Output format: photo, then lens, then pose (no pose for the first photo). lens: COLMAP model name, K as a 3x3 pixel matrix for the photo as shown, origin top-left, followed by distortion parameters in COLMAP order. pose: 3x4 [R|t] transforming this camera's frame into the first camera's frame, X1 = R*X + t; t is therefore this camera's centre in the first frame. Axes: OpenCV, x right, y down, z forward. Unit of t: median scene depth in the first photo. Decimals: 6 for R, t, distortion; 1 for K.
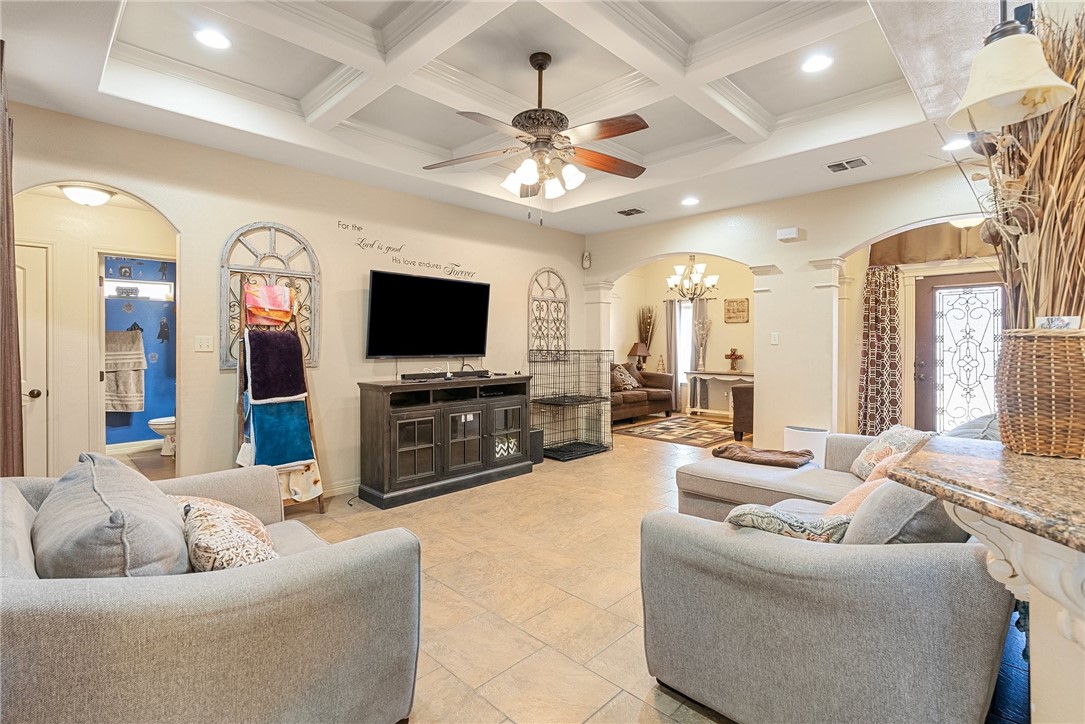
lens RADIAL K [[505.1, 0, 540.9], [0, 505.1, 343.3], [0, 0, 1]] dist [-0.001136, -0.000033]
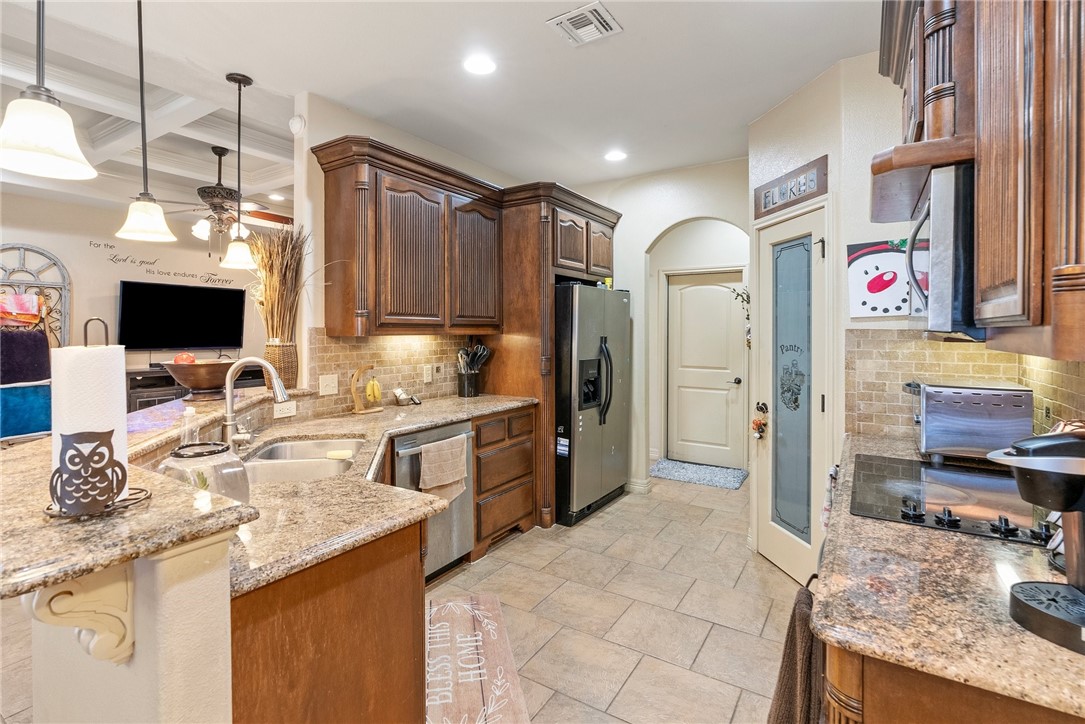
lens RADIAL K [[511.9, 0, 536.0], [0, 511.9, 329.6], [0, 0, 1]] dist [-0.000136, 0.000217]
pose [[0.979312, -0.000182, 0.202355, 0.453974], [0.000734, 0.999996, -0.002655, -0.021207], [-0.202354, 0.002749, 0.979309, -0.495073]]
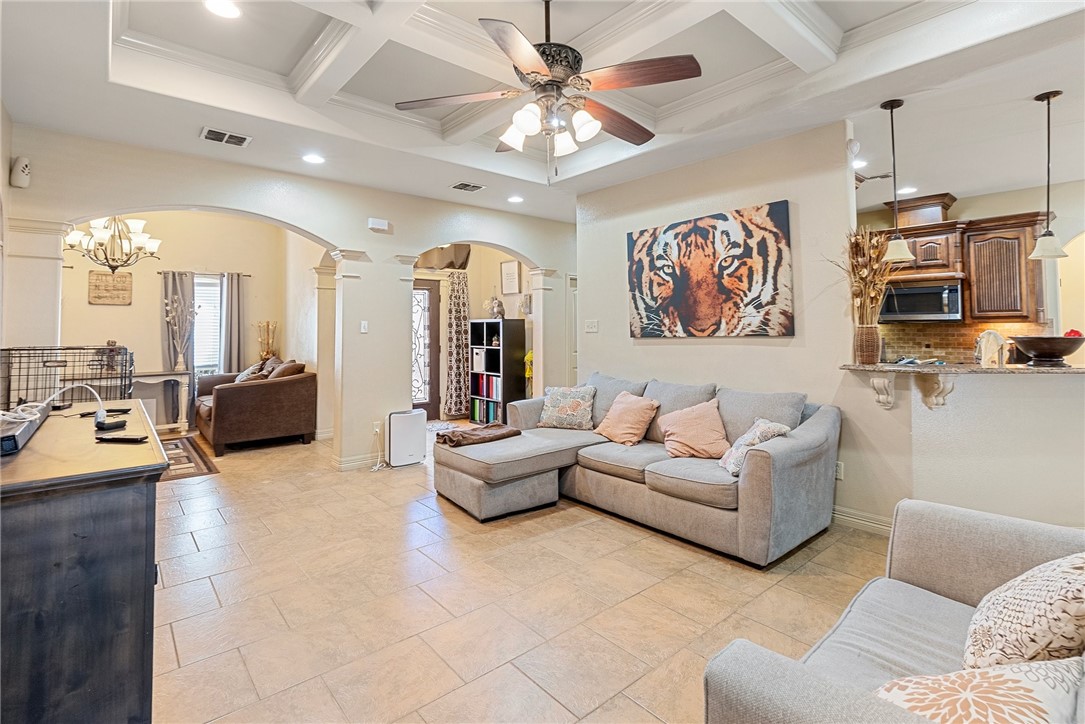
lens RADIAL K [[508.7, 0, 540.9], [0, 508.7, 310.9], [0, 0, 1]] dist [-0.002140, -0.000203]
pose [[0.088966, 0.036632, 0.995361, -0.609421], [0.006608, 0.999280, -0.037367, -0.001833], [-0.996013, 0.009902, 0.088660, 0.711481]]
